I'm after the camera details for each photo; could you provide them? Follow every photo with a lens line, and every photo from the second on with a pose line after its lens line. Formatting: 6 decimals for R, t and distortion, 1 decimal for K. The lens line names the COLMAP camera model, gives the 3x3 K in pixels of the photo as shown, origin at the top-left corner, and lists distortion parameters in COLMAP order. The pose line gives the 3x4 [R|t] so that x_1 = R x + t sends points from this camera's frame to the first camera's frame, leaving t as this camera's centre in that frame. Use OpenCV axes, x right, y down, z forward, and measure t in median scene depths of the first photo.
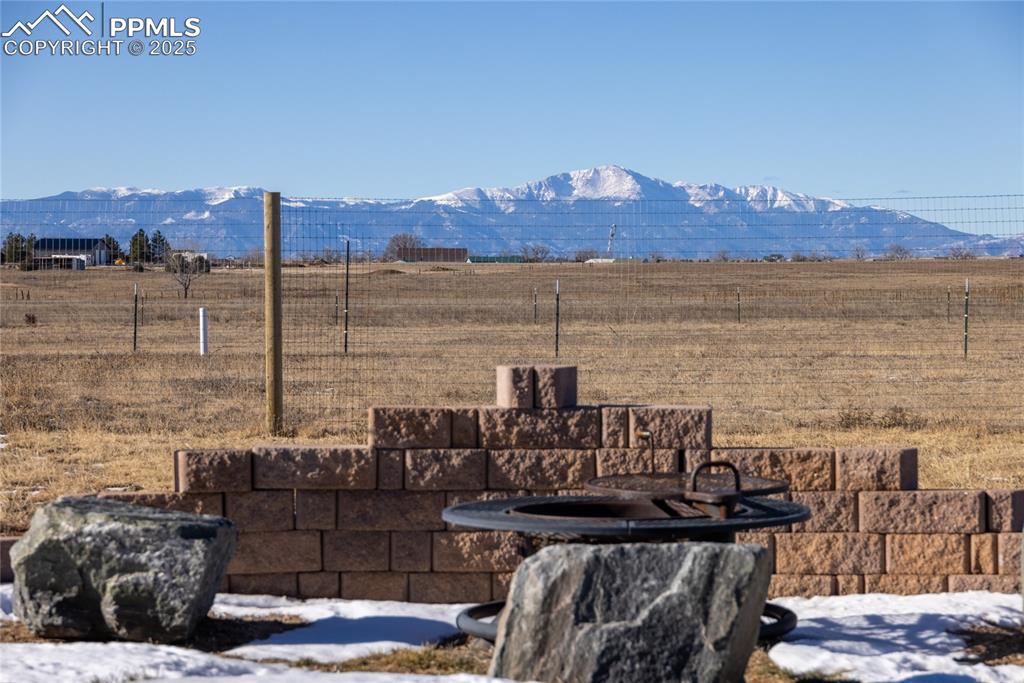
lens RADIAL K [[2912.6, 0, 512.0], [0, 2912.6, 341.5], [0, 0, 1]] dist [0.118095, -0.417849]
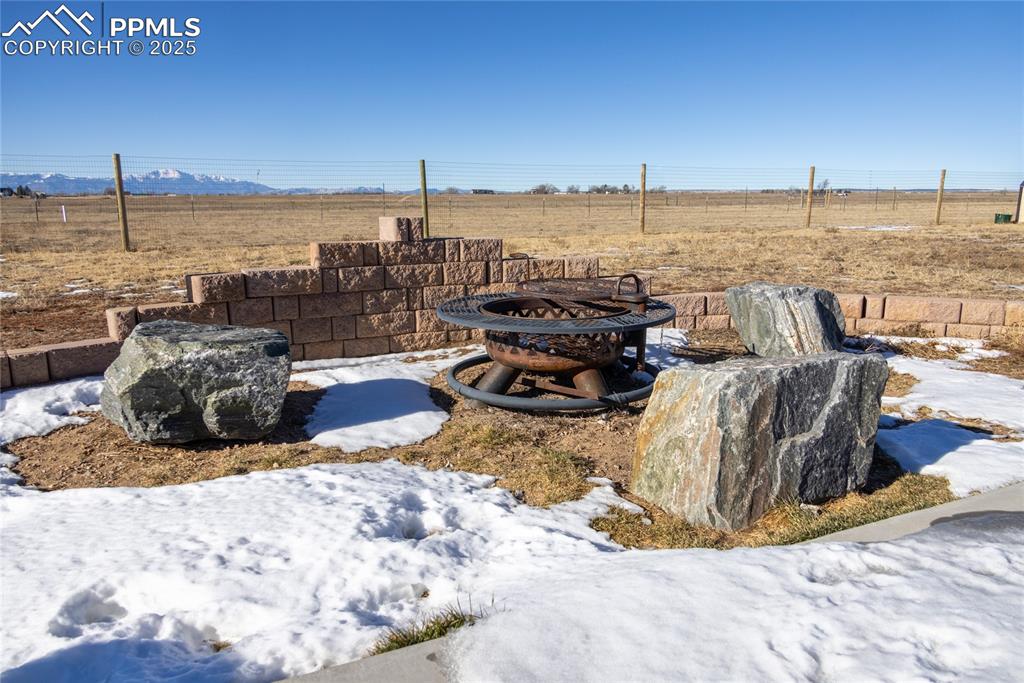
lens RADIAL K [[708.0, 0, 512.0], [0, 708.0, 341.5], [0, 0, 1]] dist [-0.002436, -0.009152]
pose [[0.889859, -0.091002, 0.447068, -0.154631], [0.011542, 0.984082, 0.177339, 0.008917], [-0.456089, -0.152647, 0.876745, 0.687370]]
